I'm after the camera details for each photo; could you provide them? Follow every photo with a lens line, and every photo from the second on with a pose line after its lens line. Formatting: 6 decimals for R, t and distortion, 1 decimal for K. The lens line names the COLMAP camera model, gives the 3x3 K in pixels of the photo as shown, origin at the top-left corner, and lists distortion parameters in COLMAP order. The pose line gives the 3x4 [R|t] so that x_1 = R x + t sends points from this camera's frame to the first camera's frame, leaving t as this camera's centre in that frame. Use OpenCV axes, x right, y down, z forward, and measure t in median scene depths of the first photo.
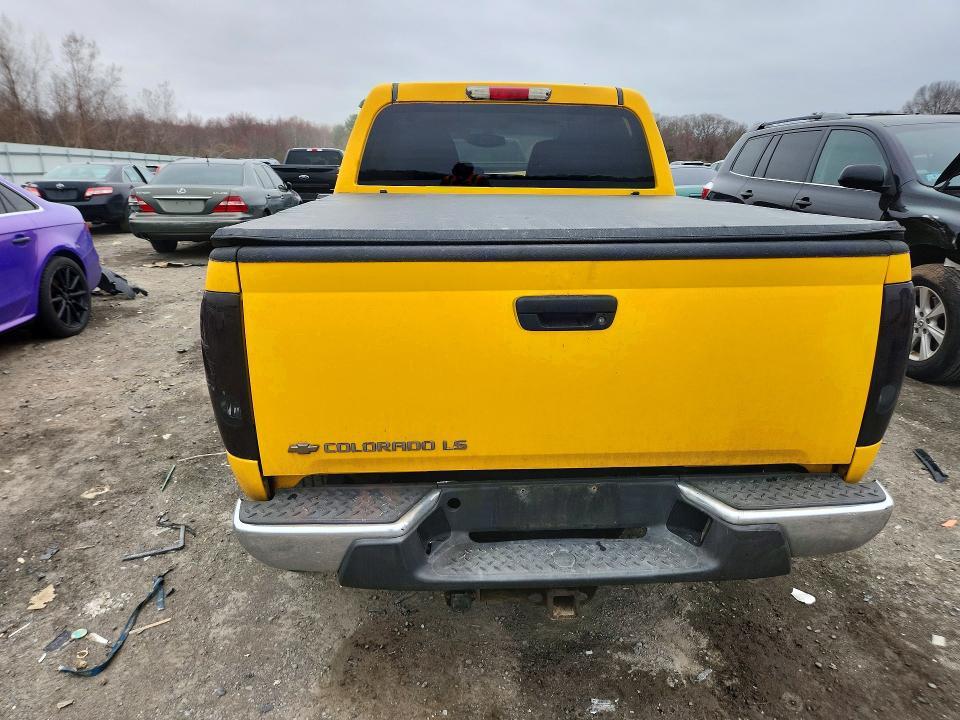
lens RADIAL K [[746.0, 0, 467.5], [0, 746.0, 359.8], [0, 0, 1]] dist [0.082060, -0.073015]
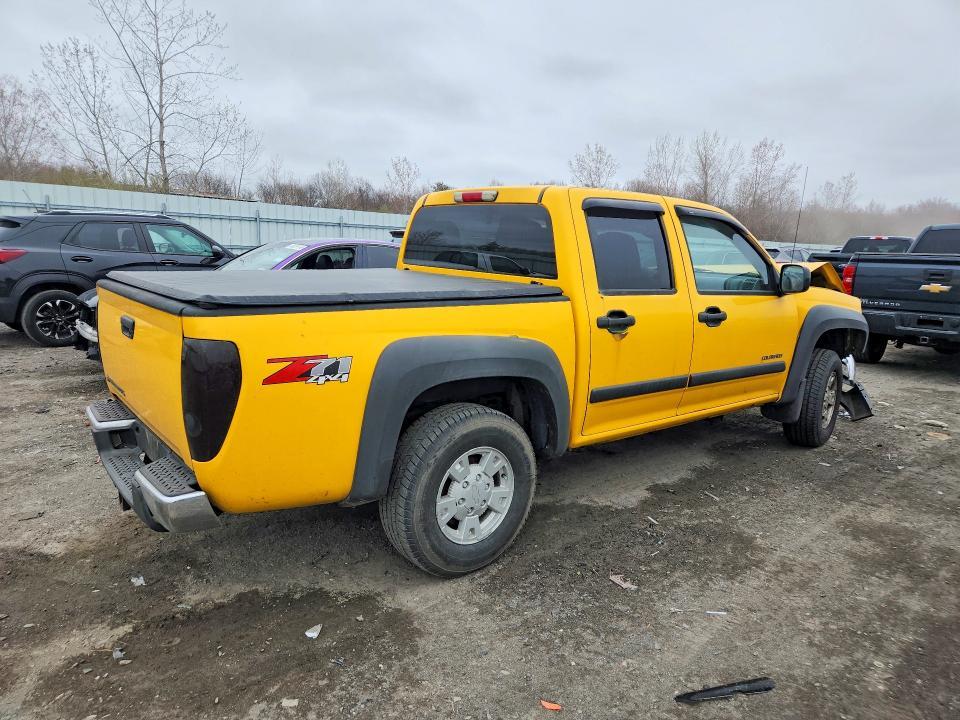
lens RADIAL K [[746.0, 0, 467.5], [0, 746.0, 359.8], [0, 0, 1]] dist [0.082060, -0.073015]
pose [[0.492096, 0.148854, -0.857720, 1.132716], [-0.241946, 0.969841, 0.029502, -0.130120], [0.836244, 0.193004, 0.513270, 0.418827]]
